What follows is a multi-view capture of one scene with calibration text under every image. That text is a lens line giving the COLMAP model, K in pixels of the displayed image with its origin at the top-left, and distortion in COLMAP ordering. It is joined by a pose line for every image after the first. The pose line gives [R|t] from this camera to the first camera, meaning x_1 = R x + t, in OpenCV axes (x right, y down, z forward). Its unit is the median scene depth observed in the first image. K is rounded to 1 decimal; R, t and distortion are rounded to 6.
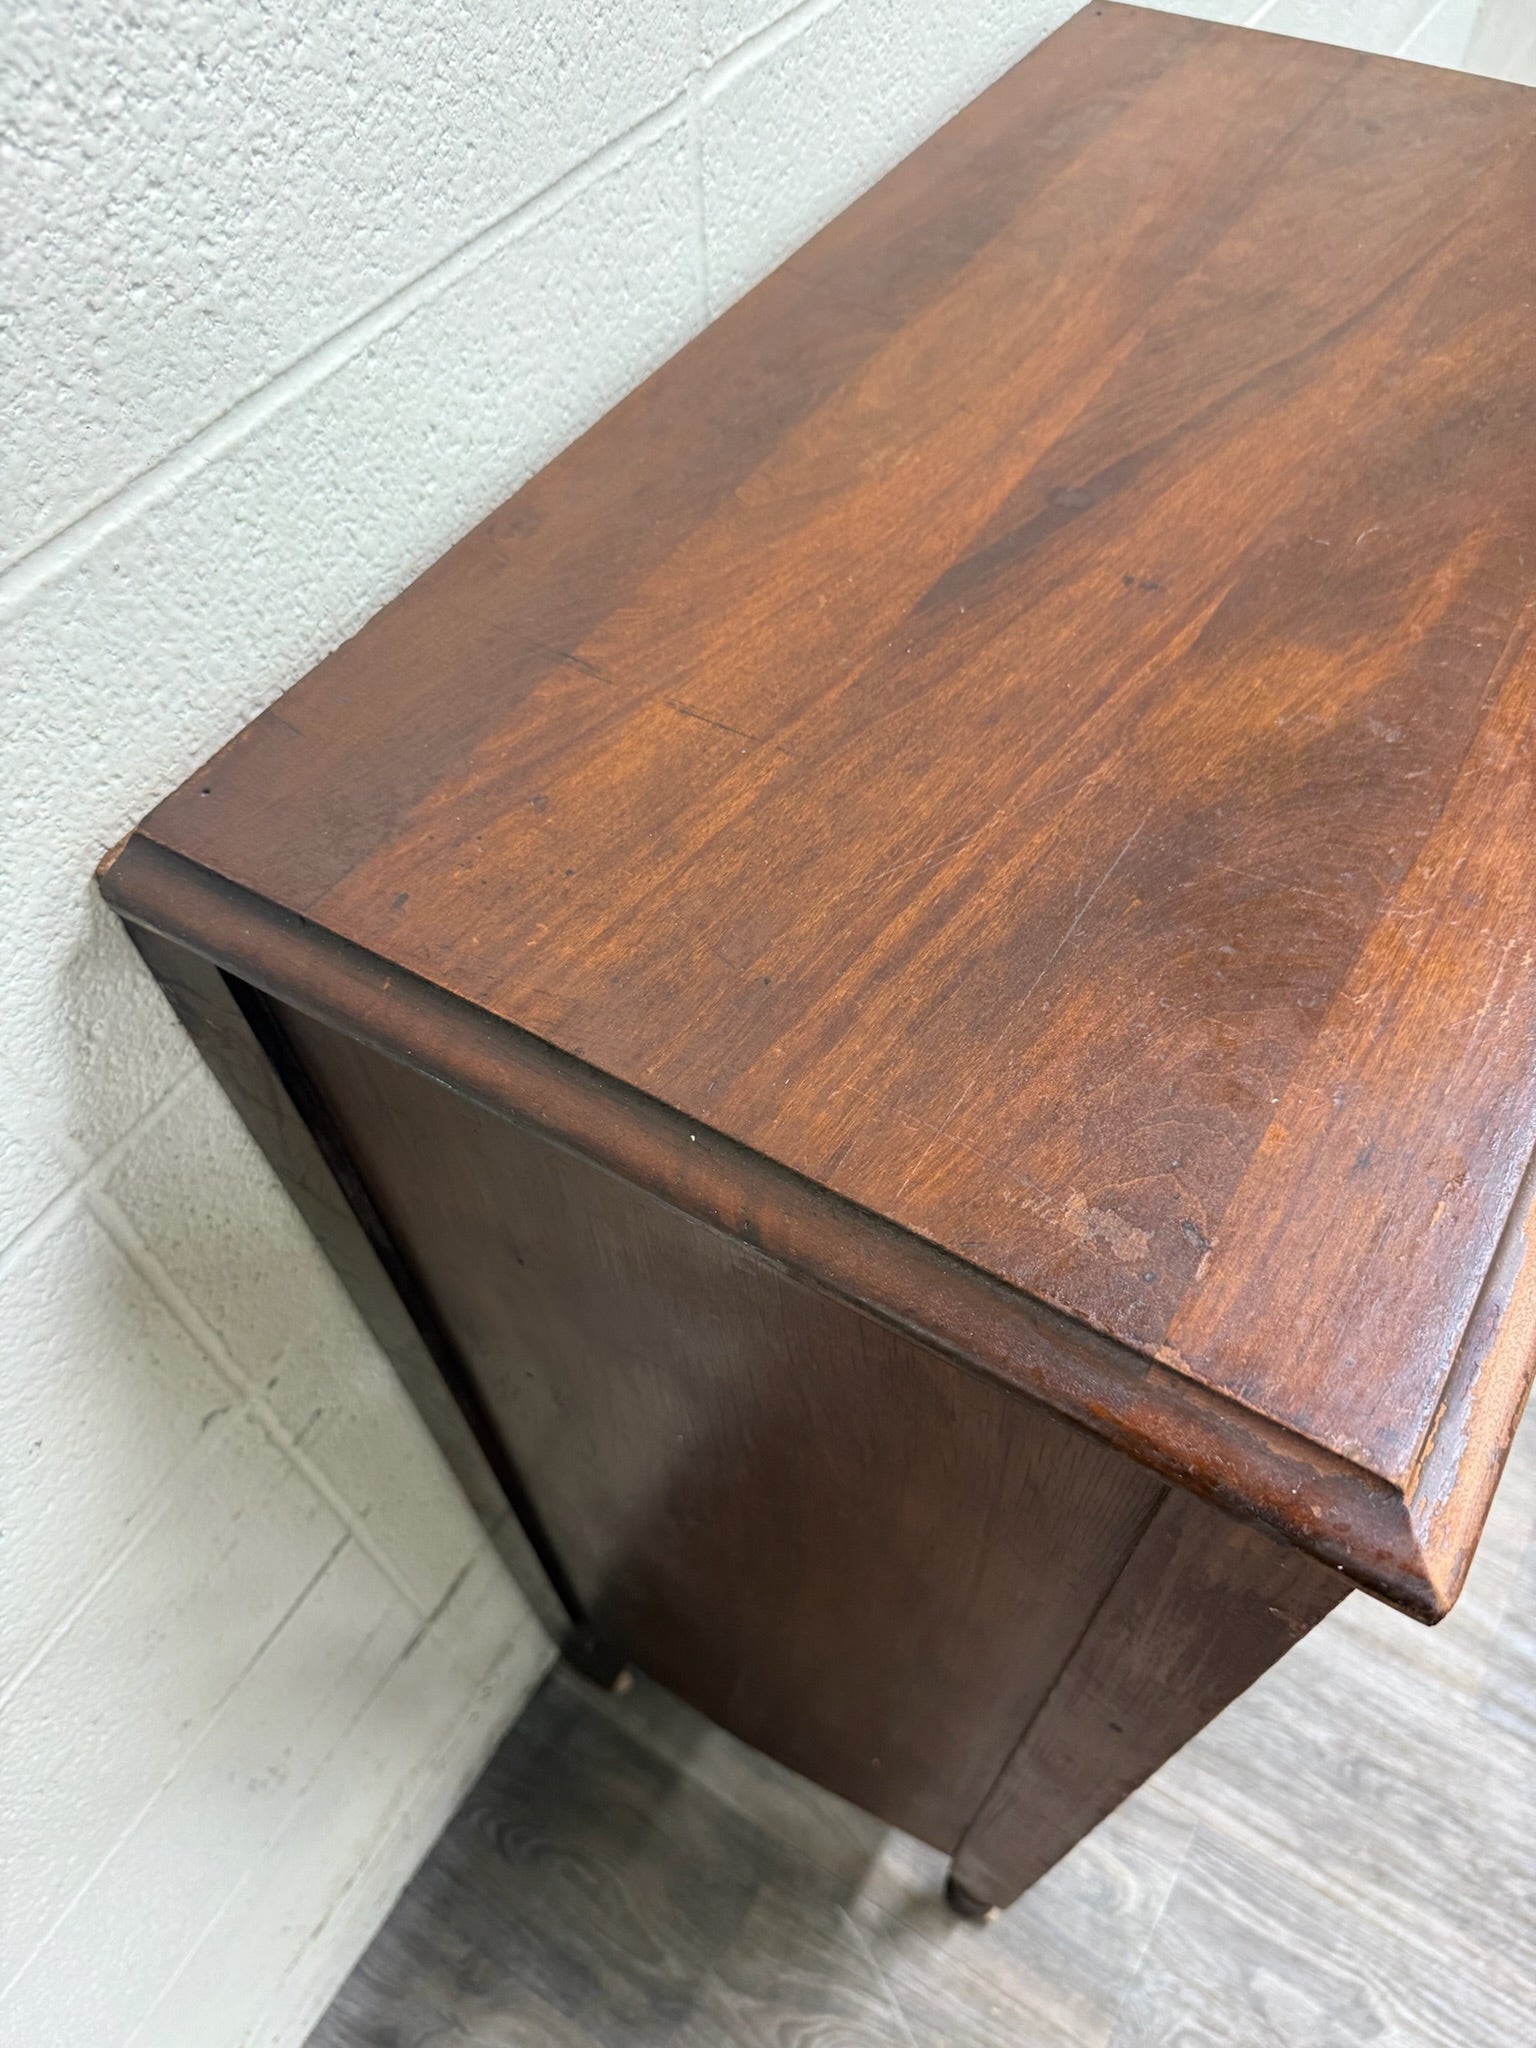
lens RADIAL K [[1486.2, 0, 766.3], [0, 1486.2, 1023.8], [0, 0, 1]] dist [-0.028576, 0.005727]
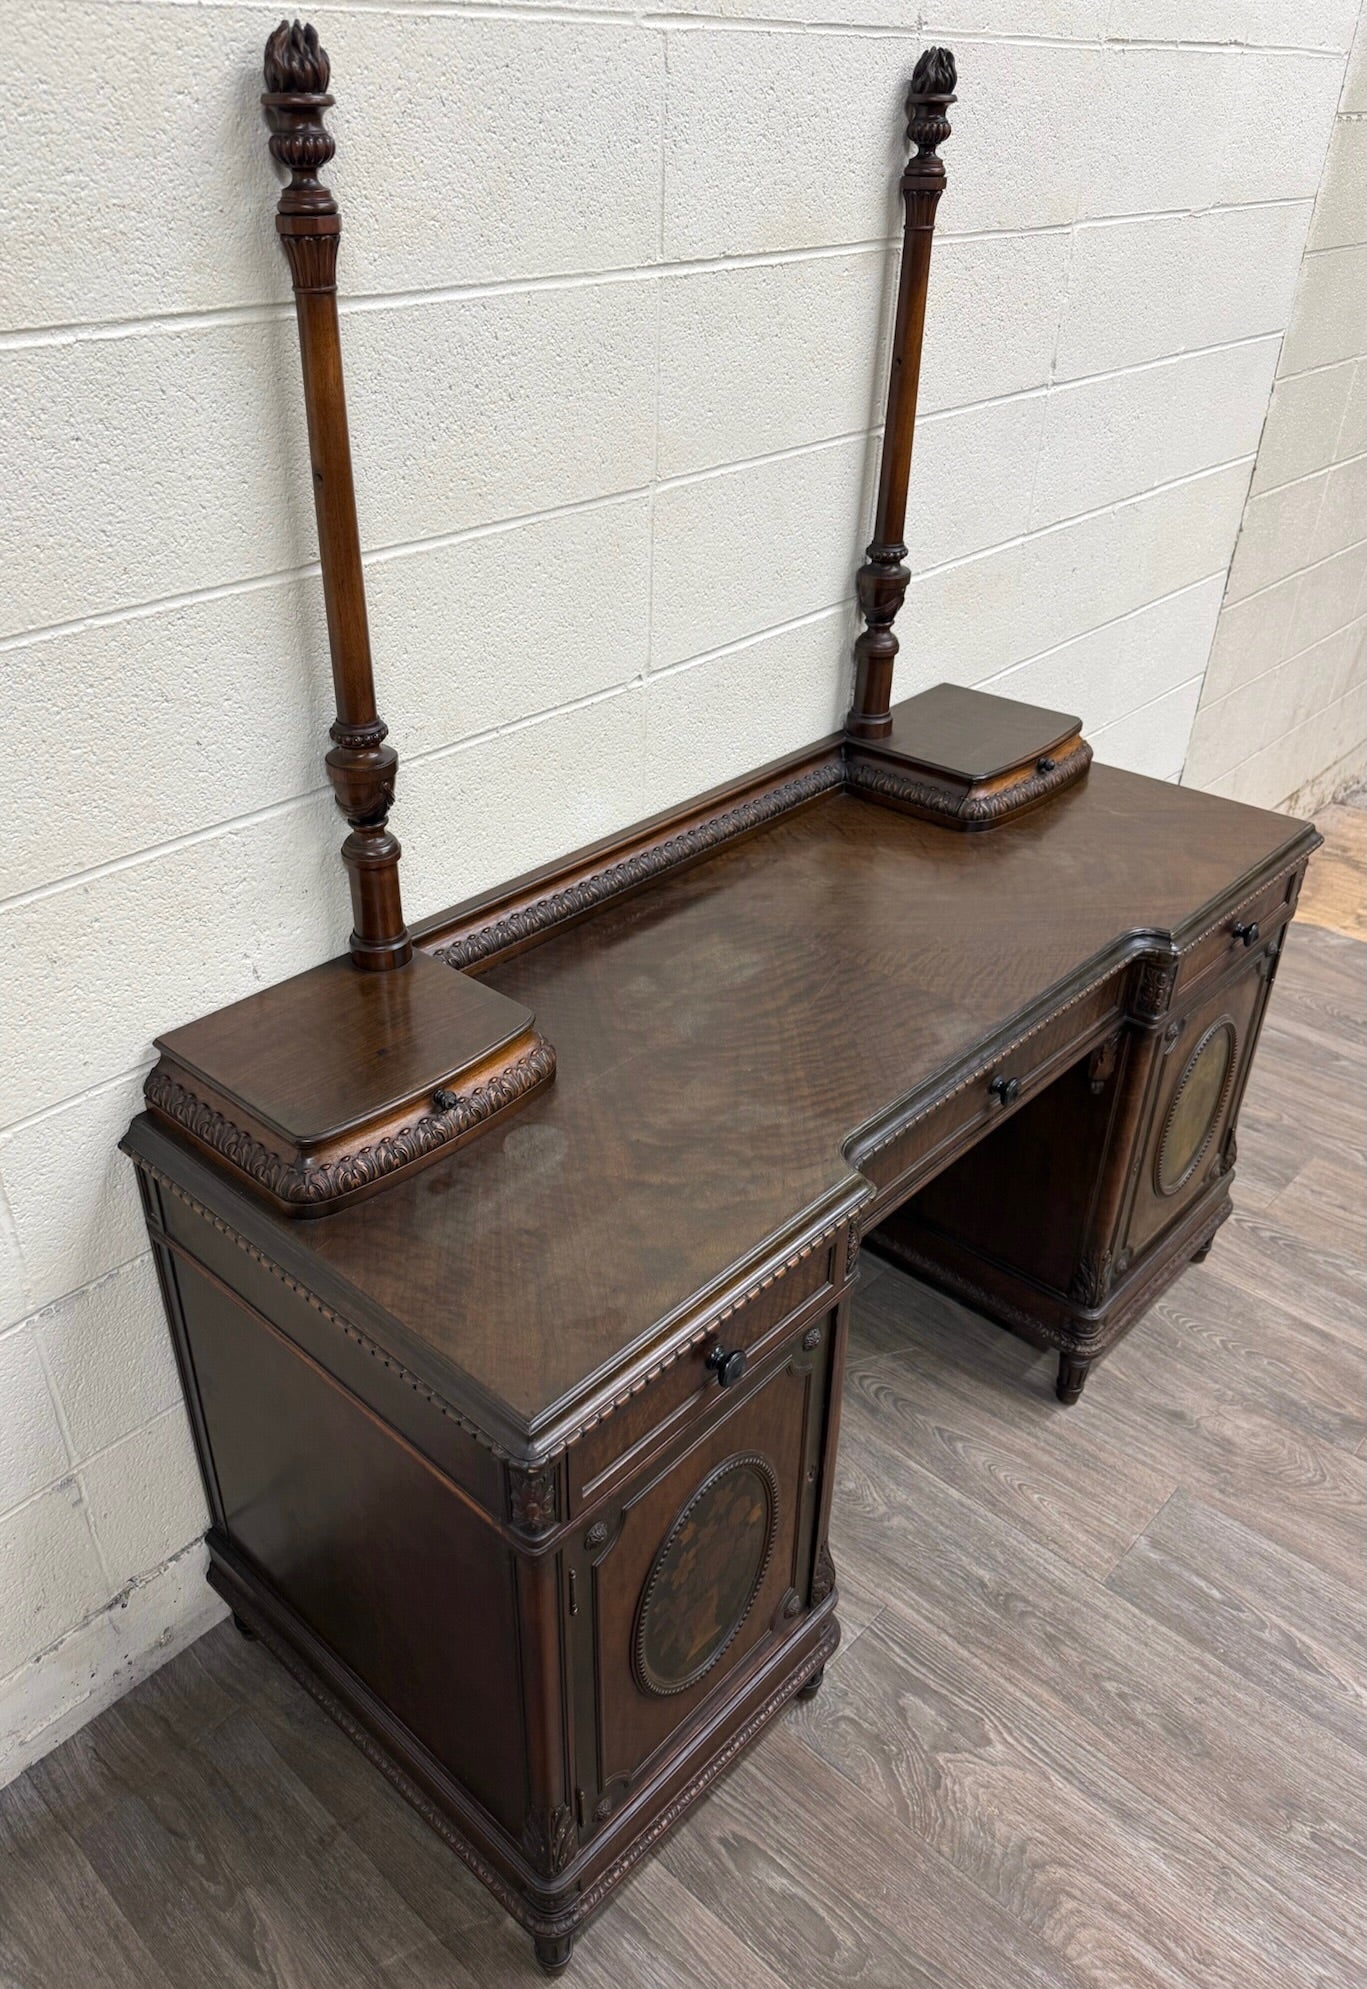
lens RADIAL K [[1440.0, 0, 611.9], [0, 1440.0, 965.2], [0, 0, 1]] dist [-0.018189, 0.001685]
pose [[0.977473, 0.121131, -0.172841, 0.210246], [-0.179606, 0.907490, -0.379742, 0.574121], [0.110853, 0.402231, 0.908802, -0.523657]]
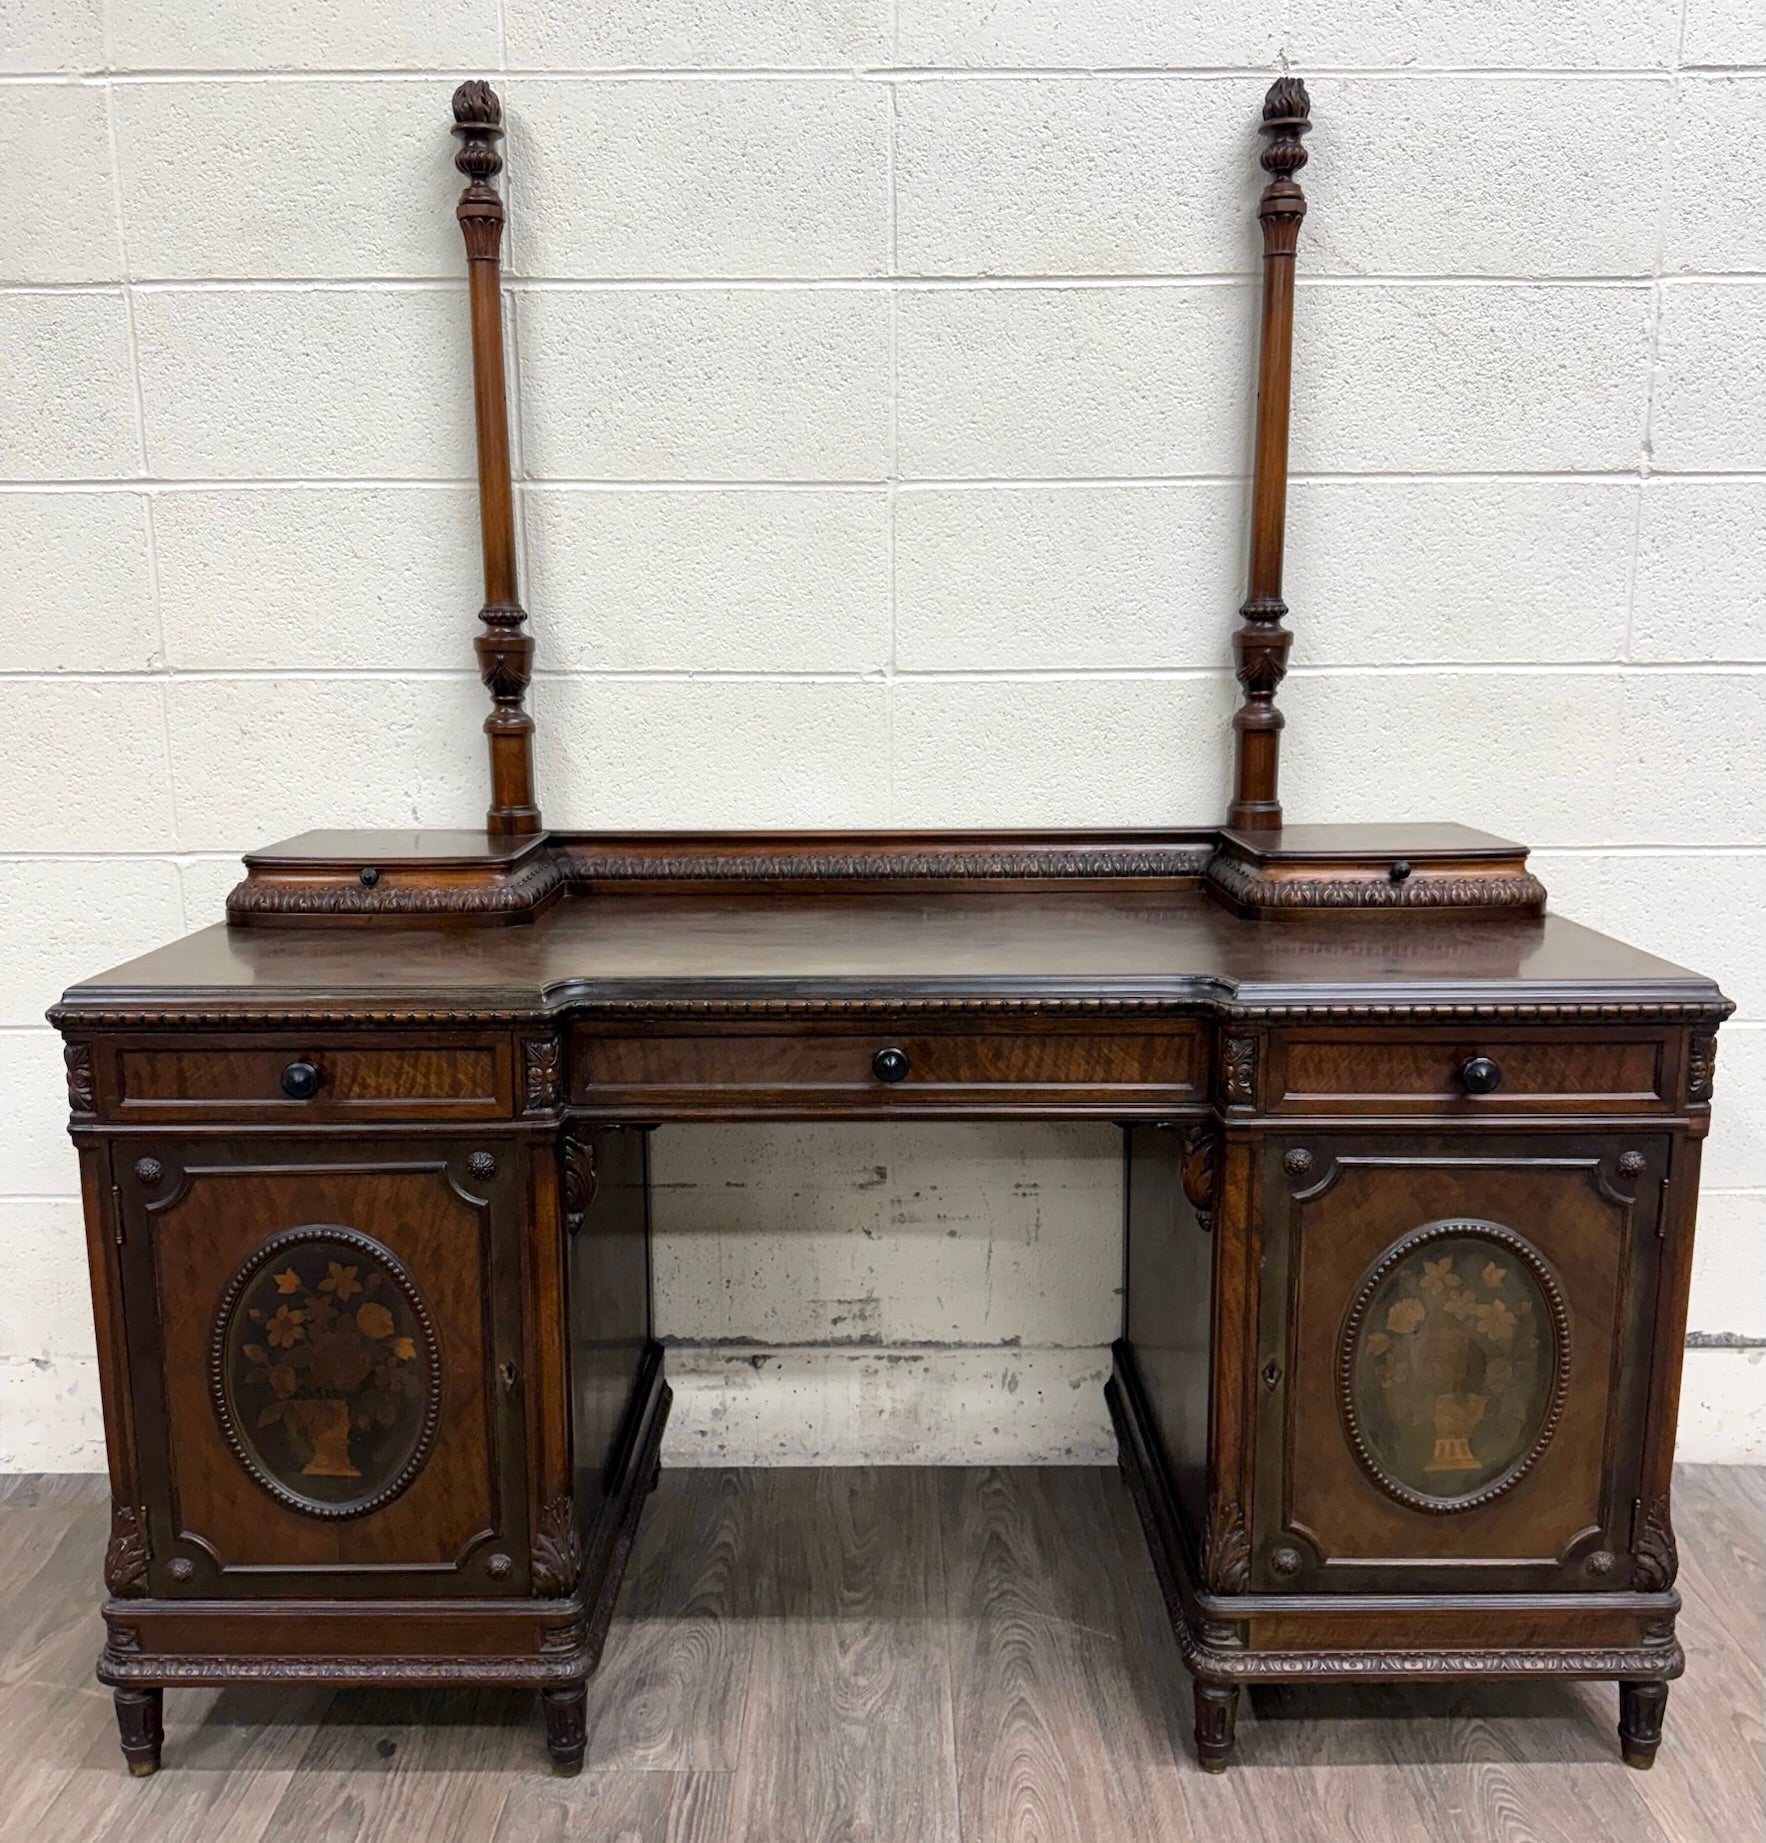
lens RADIAL K [[1687.7, 0, 882.8], [0, 1687.7, 935.5], [0, 0, 1]] dist [-0.010858, 0.000000]
pose [[0.534999, 0.174262, -0.826686, 1.309435], [-0.688312, 0.657300, -0.306893, 0.460181], [0.489901, 0.733205, 0.471601, 0.025571]]
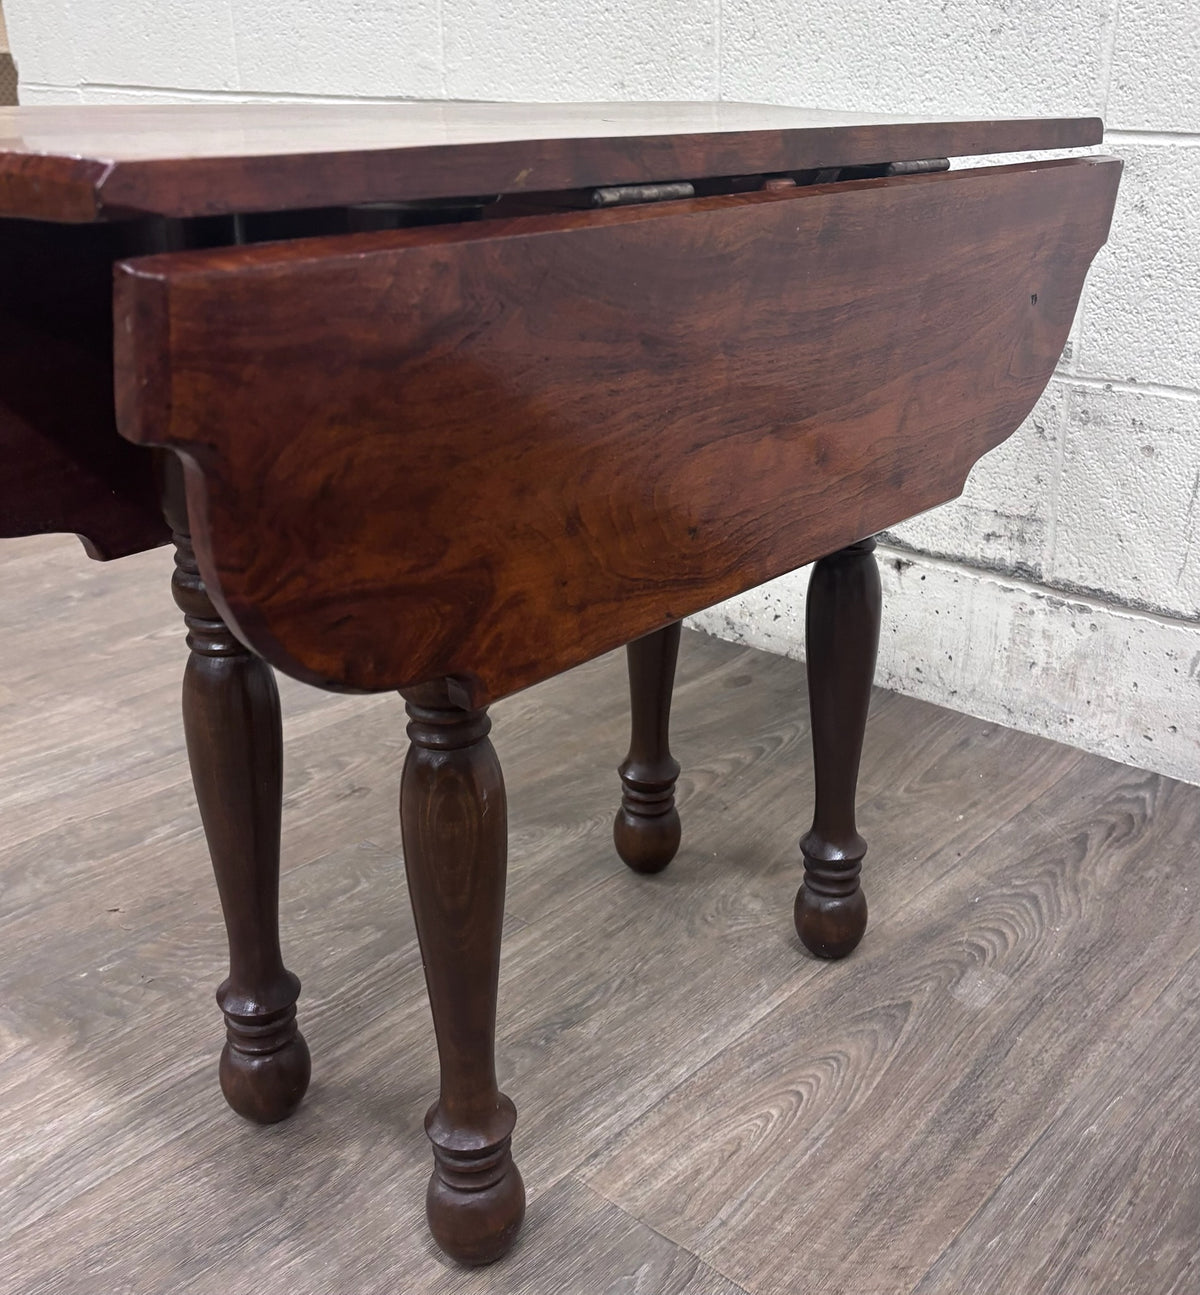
lens RADIAL K [[1405.3, 0, 699.3], [0, 1405.3, 620.0], [0, 0, 1]] dist [0.007489, 0.000000]
pose [[-0.115457, 0.381306, -0.917211, 1.041309], [-0.812946, 0.494325, 0.307835, 0.102268], [0.570779, 0.781184, 0.252908, 0.719262]]
